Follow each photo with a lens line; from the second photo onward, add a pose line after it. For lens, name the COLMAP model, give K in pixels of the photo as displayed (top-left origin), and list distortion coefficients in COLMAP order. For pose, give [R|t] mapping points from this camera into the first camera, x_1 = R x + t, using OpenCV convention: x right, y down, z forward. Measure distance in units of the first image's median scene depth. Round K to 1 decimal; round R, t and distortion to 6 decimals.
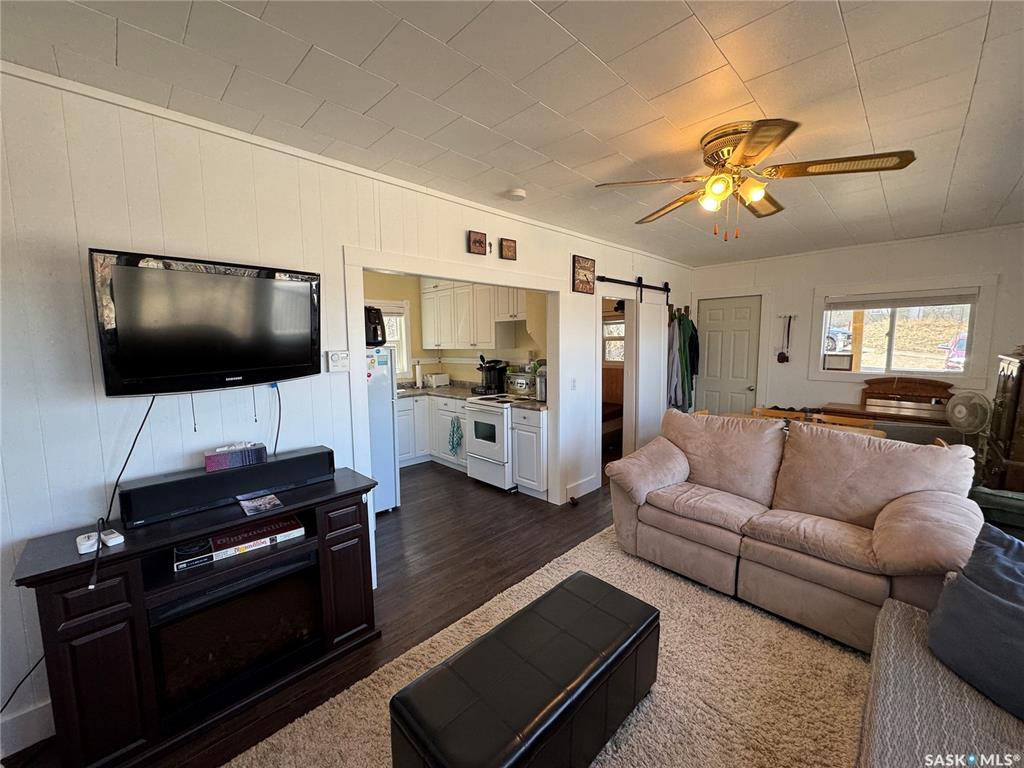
lens RADIAL K [[404.6, 0, 512.0], [0, 404.6, 384.0], [0, 0, 1]] dist [-0.000318, 0.000130]
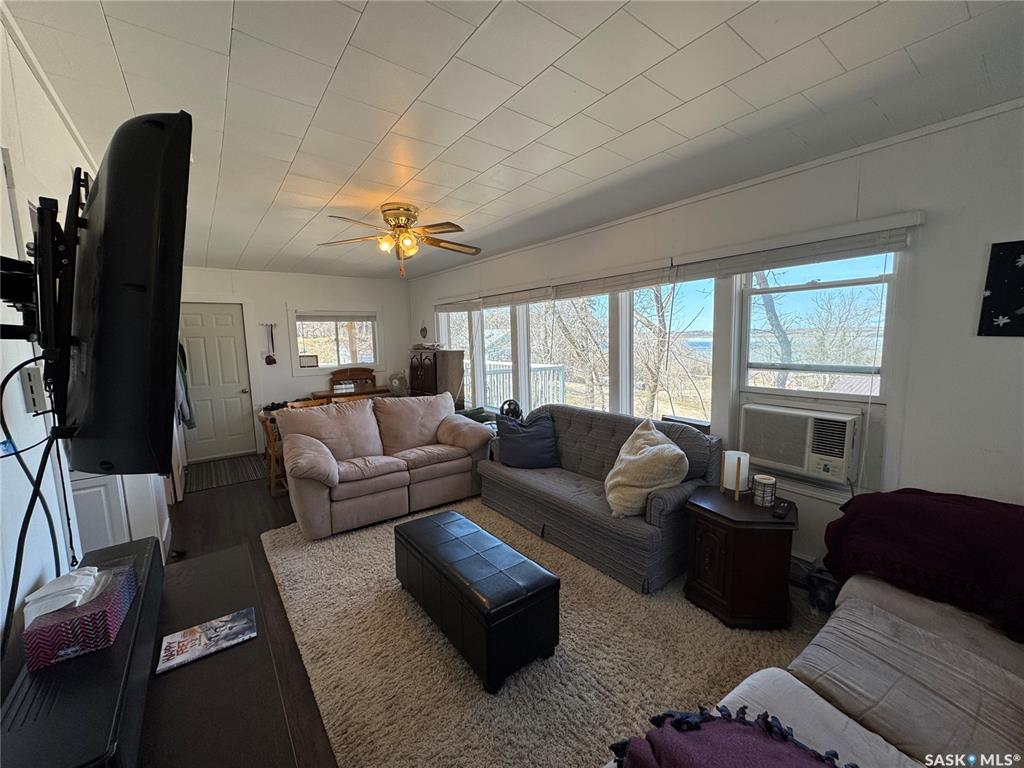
lens RADIAL K [[404.6, 0, 512.0], [0, 404.6, 384.0], [0, 0, 1]] dist [-0.000318, 0.000130]
pose [[0.123621, -0.107849, 0.986451, -0.404875], [0.129127, 0.987373, 0.091768, -0.015733], [-0.983892, 0.116033, 0.135987, 0.179798]]
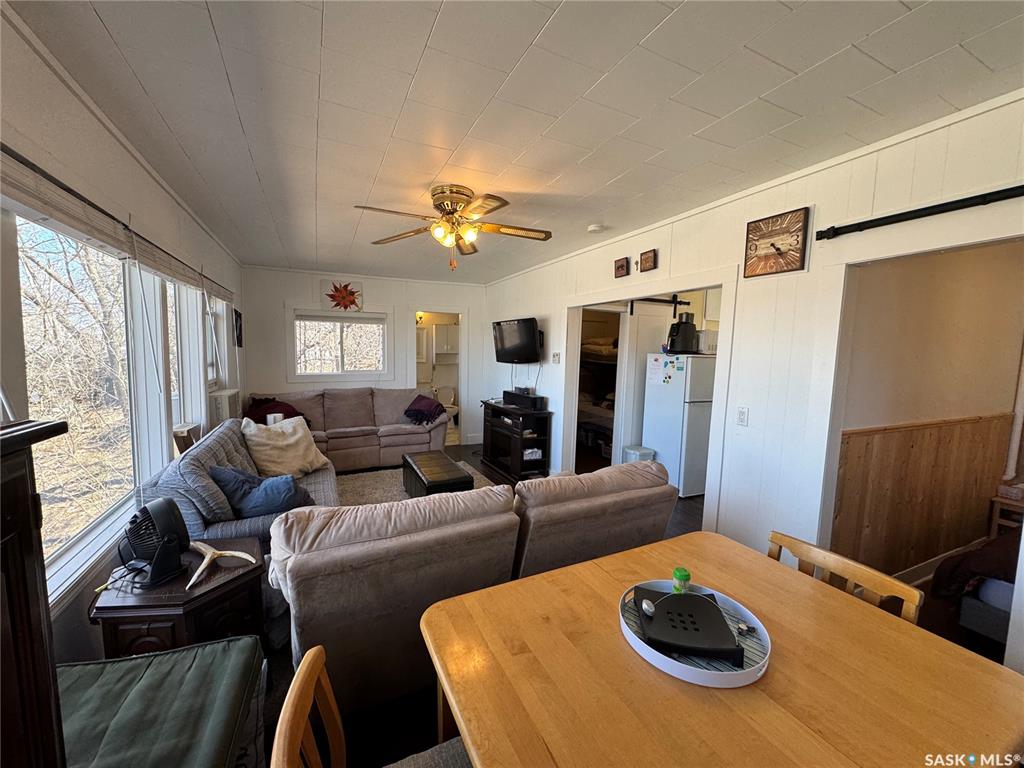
lens RADIAL K [[404.6, 0, 512.0], [0, 404.6, 384.0], [0, 0, 1]] dist [-0.000318, 0.000130]
pose [[-0.322628, 0.082608, -0.942914, 0.726530], [-0.120112, 0.984558, 0.127354, -0.074982], [0.938874, 0.154344, -0.307724, 0.687602]]
